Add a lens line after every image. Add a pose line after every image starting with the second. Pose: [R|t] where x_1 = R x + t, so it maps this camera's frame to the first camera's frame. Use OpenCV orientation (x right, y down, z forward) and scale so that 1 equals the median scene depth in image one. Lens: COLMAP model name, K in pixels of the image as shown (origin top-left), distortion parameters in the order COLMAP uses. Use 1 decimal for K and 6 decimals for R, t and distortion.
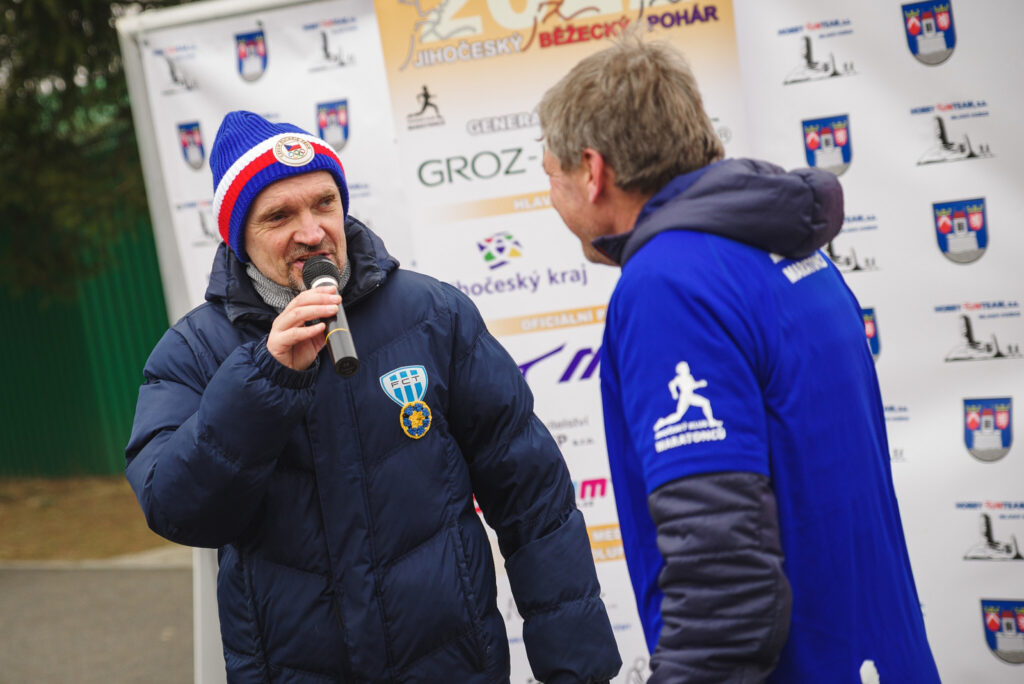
lens RADIAL K [[2315.7, 0, 510.4], [0, 2315.7, 281.8], [0, 0, 1]] dist [0.483566, 0.680642]
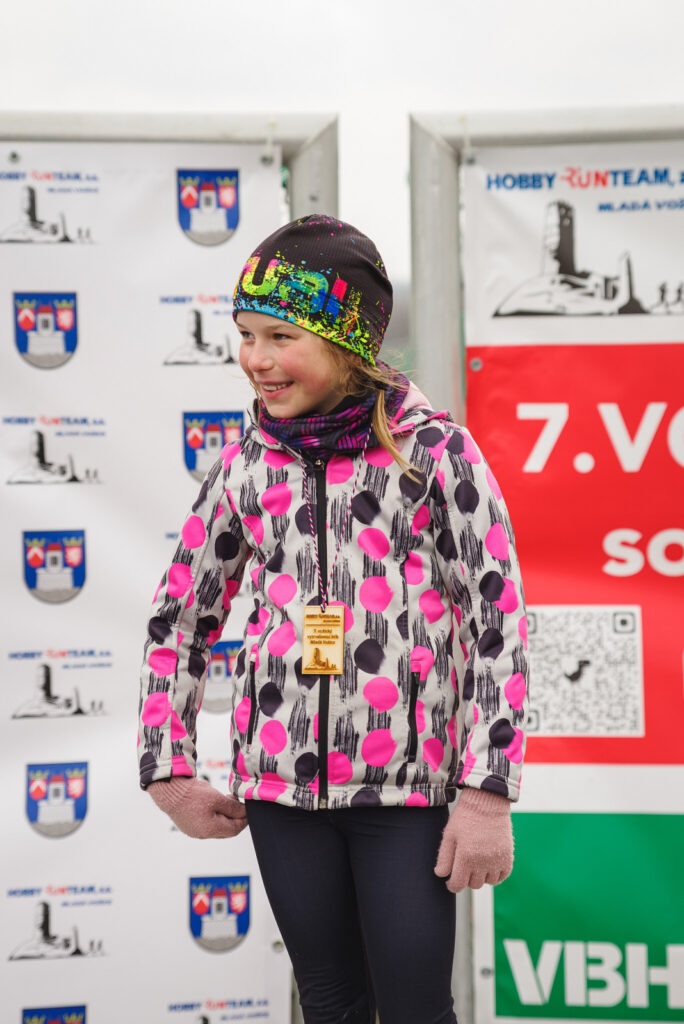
lens RADIAL K [[2315.7, 0, 341.9], [0, 2315.7, 524.9], [0, 0, 1]] dist [0.483566, 0.680642]
pose [[0.732443, 0.095155, 0.674146, -0.305130], [-0.049642, 0.995013, -0.086511, 0.031871], [-0.679016, 0.029899, 0.733514, 0.307537]]
